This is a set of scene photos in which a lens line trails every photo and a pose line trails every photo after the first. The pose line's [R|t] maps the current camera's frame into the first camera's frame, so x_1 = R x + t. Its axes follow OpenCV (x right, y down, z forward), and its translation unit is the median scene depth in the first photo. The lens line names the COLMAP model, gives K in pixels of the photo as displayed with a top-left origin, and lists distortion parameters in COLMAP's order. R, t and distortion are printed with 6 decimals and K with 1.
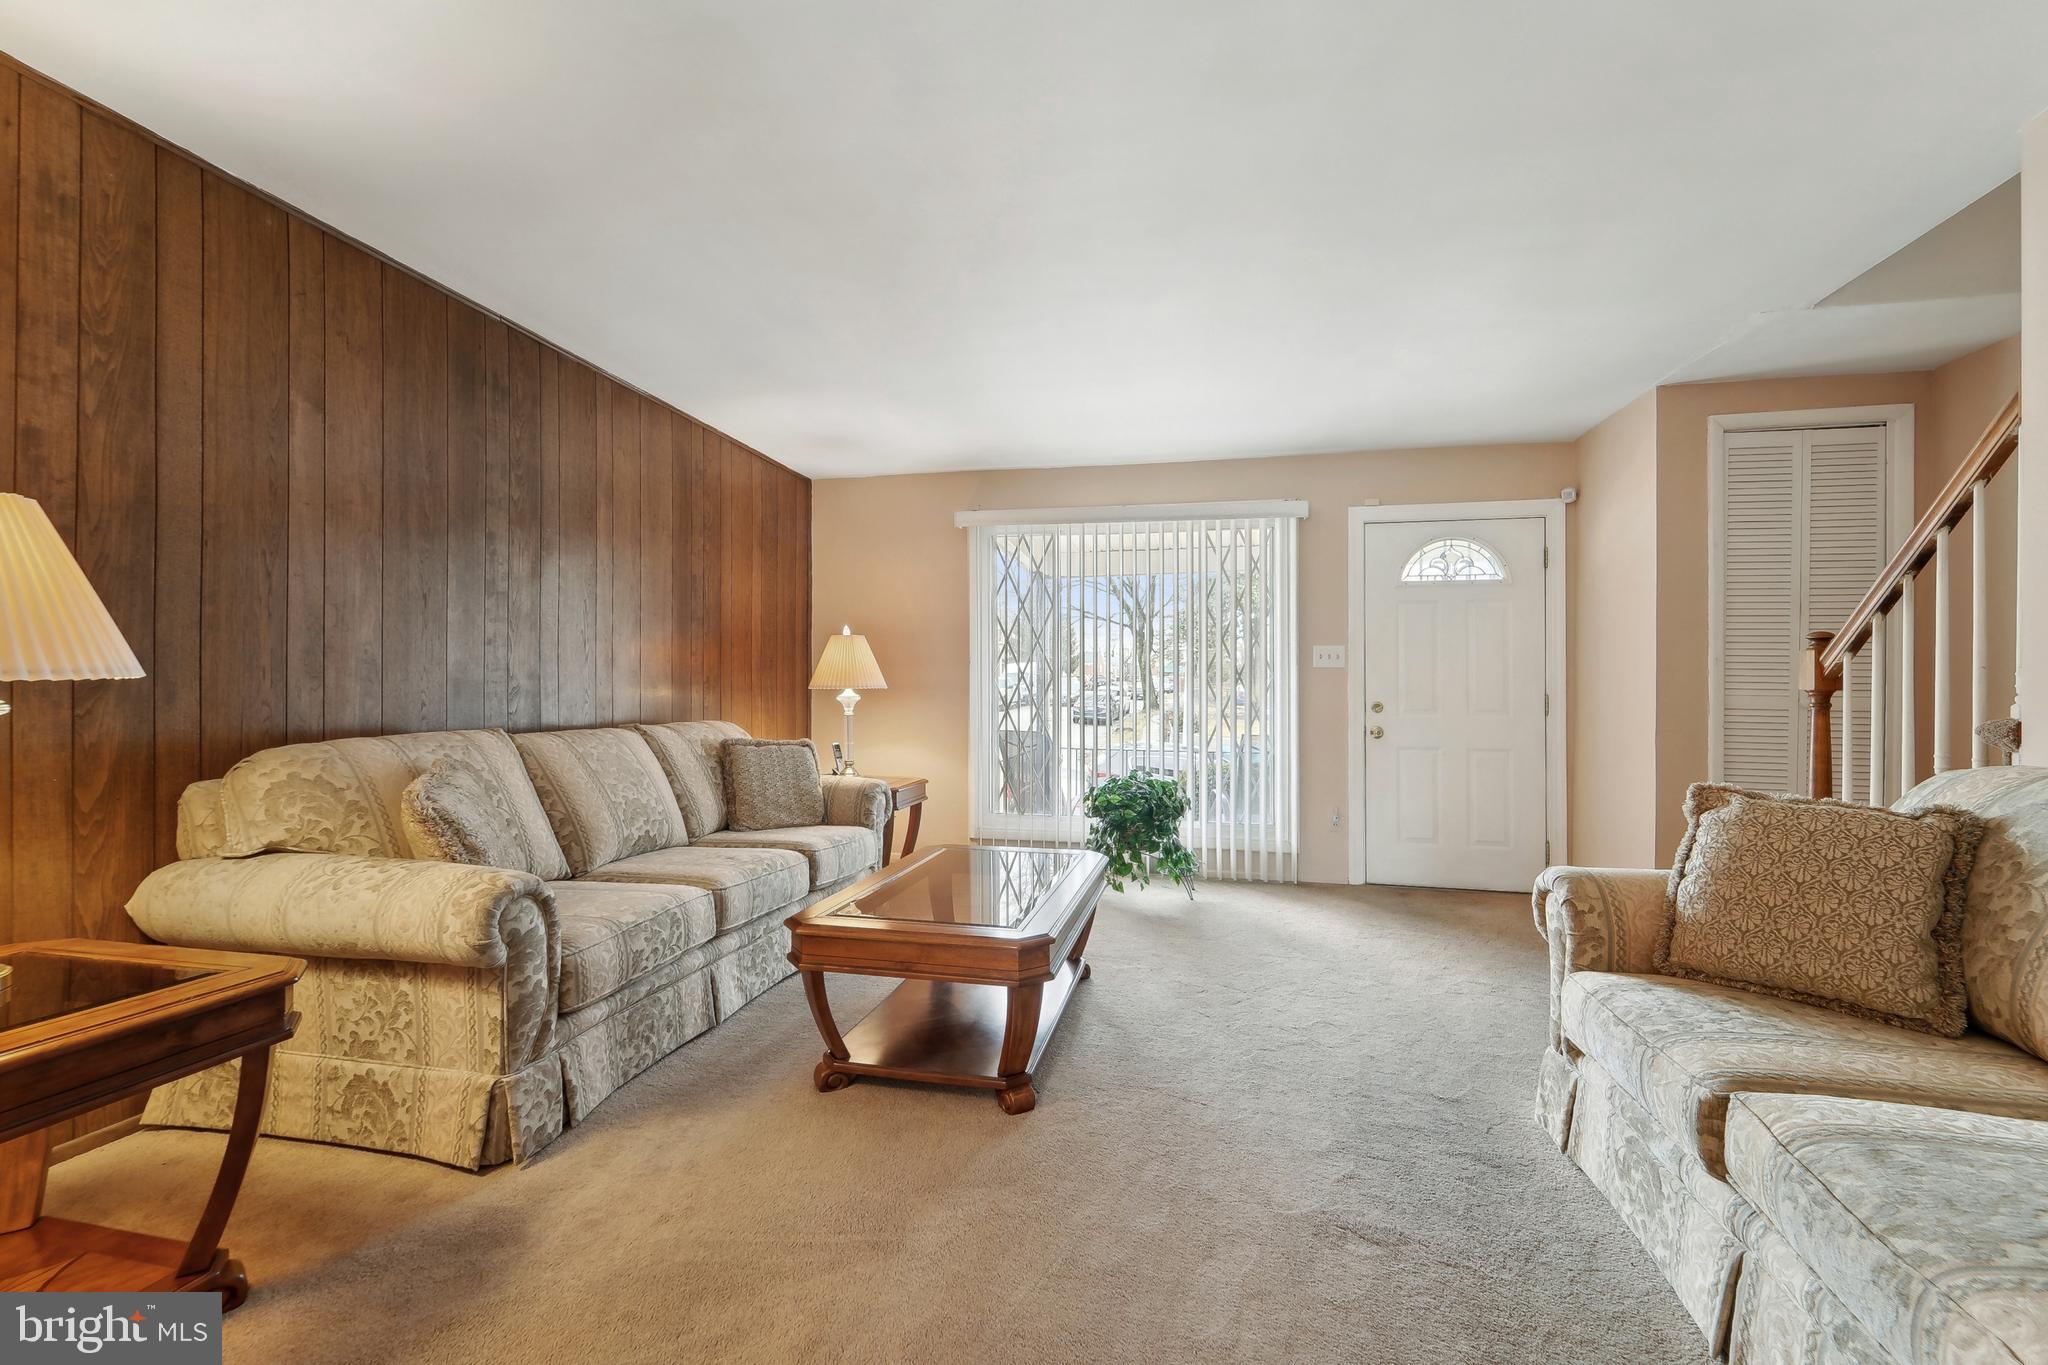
lens RADIAL K [[831.3, 0, 1028.8], [0, 831.3, 679.7], [0, 0, 1]] dist [-0.013856, -0.000371]
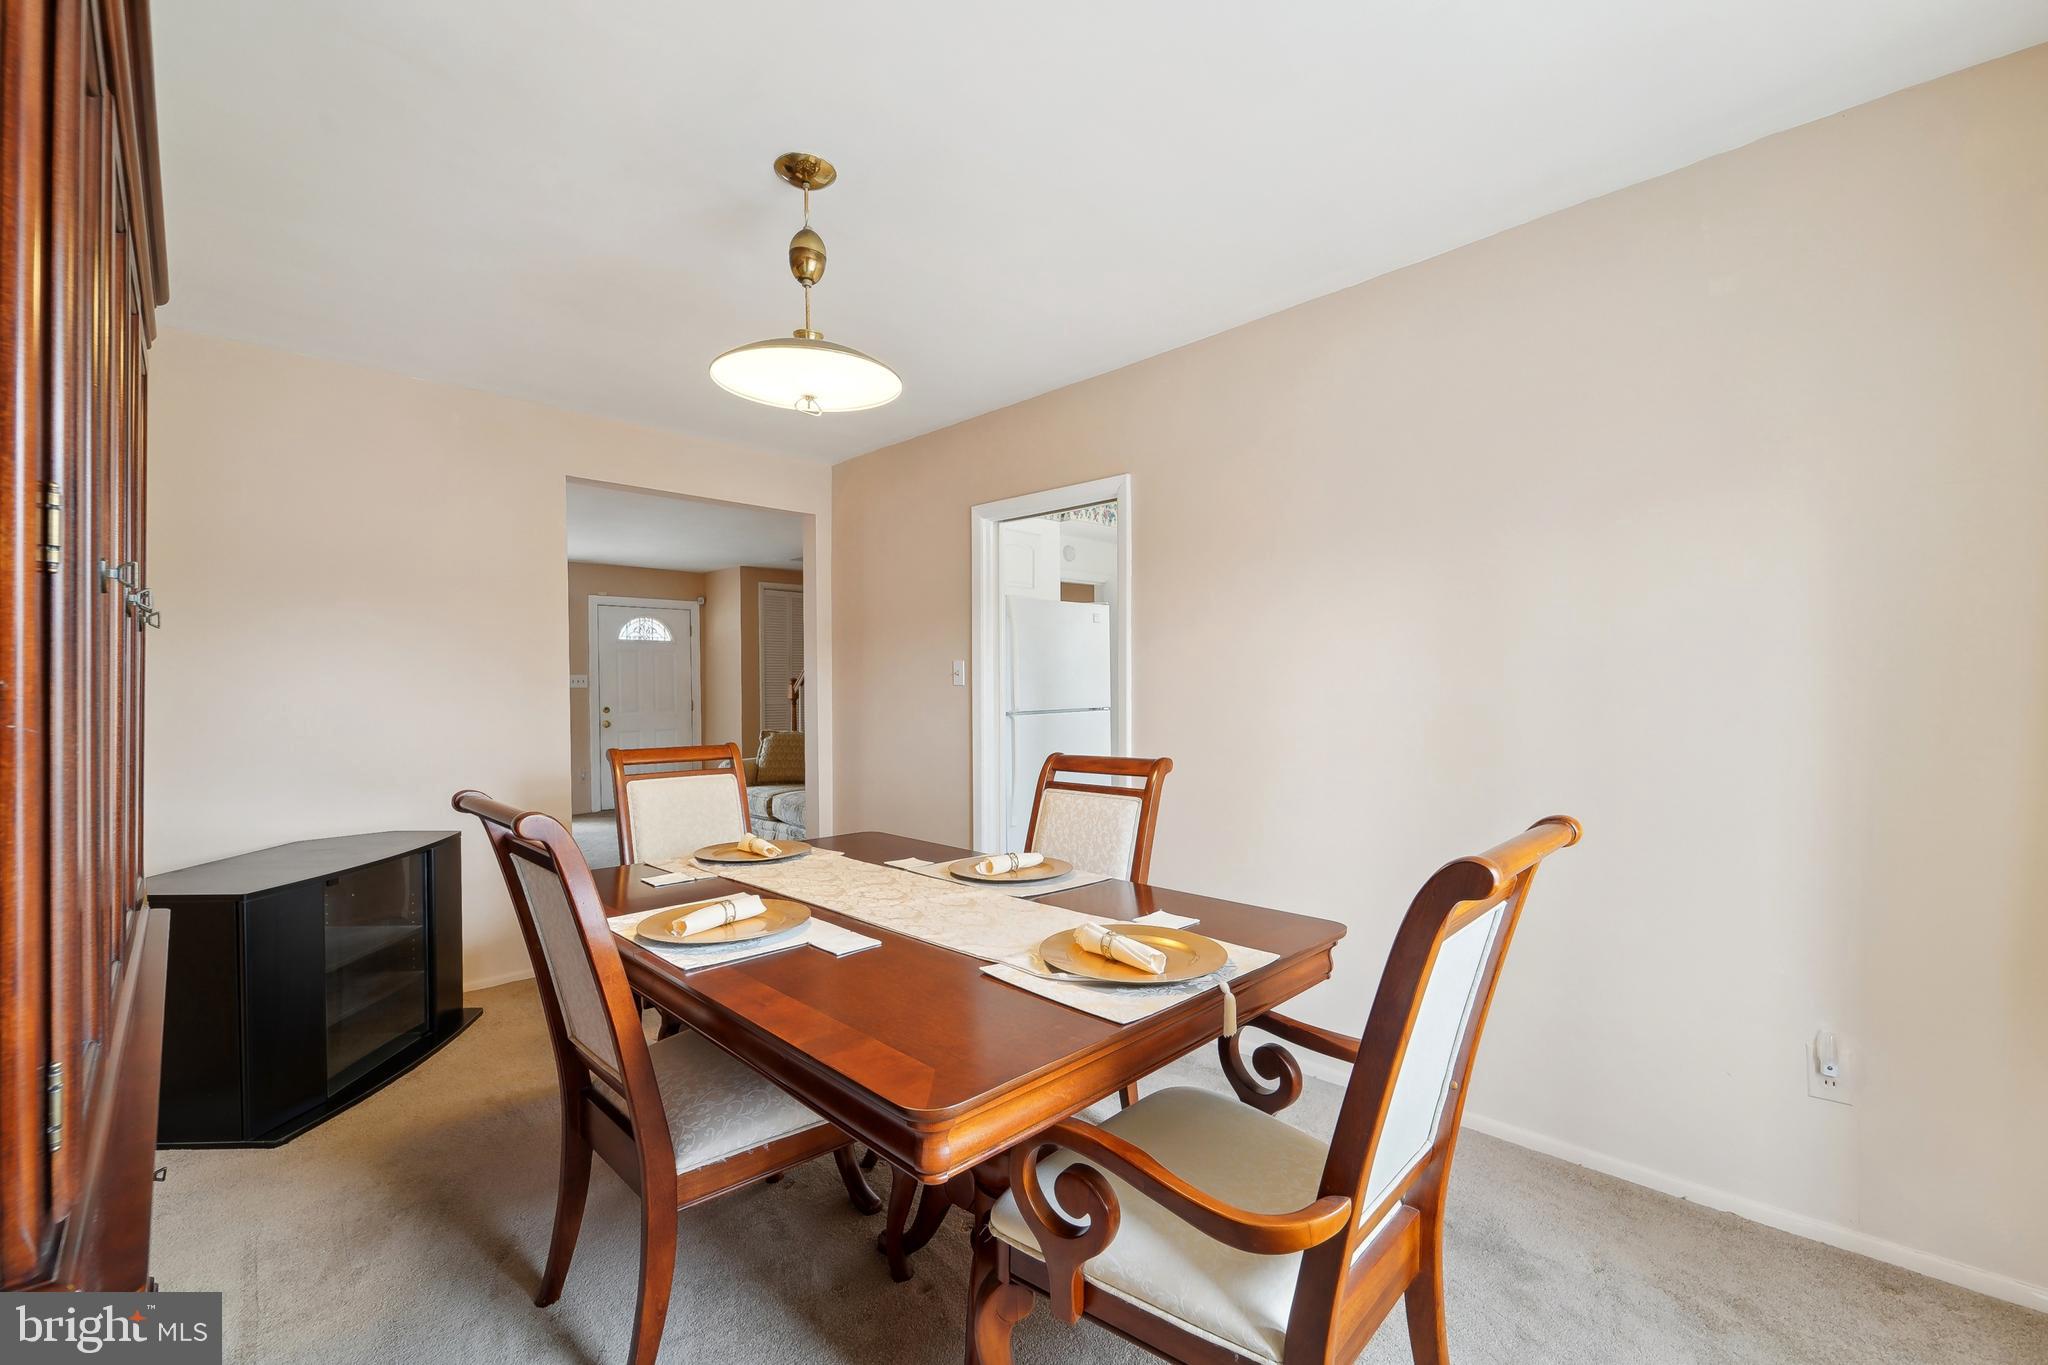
lens RADIAL K [[831.3, 0, 1028.8], [0, 831.3, 679.7], [0, 0, 1]] dist [-0.013856, -0.000371]
pose [[0.522074, -0.008811, 0.852854, -0.662139], [0.005875, 0.999960, 0.006735, -0.040578], [-0.852880, 0.001495, 0.522105, -0.745037]]
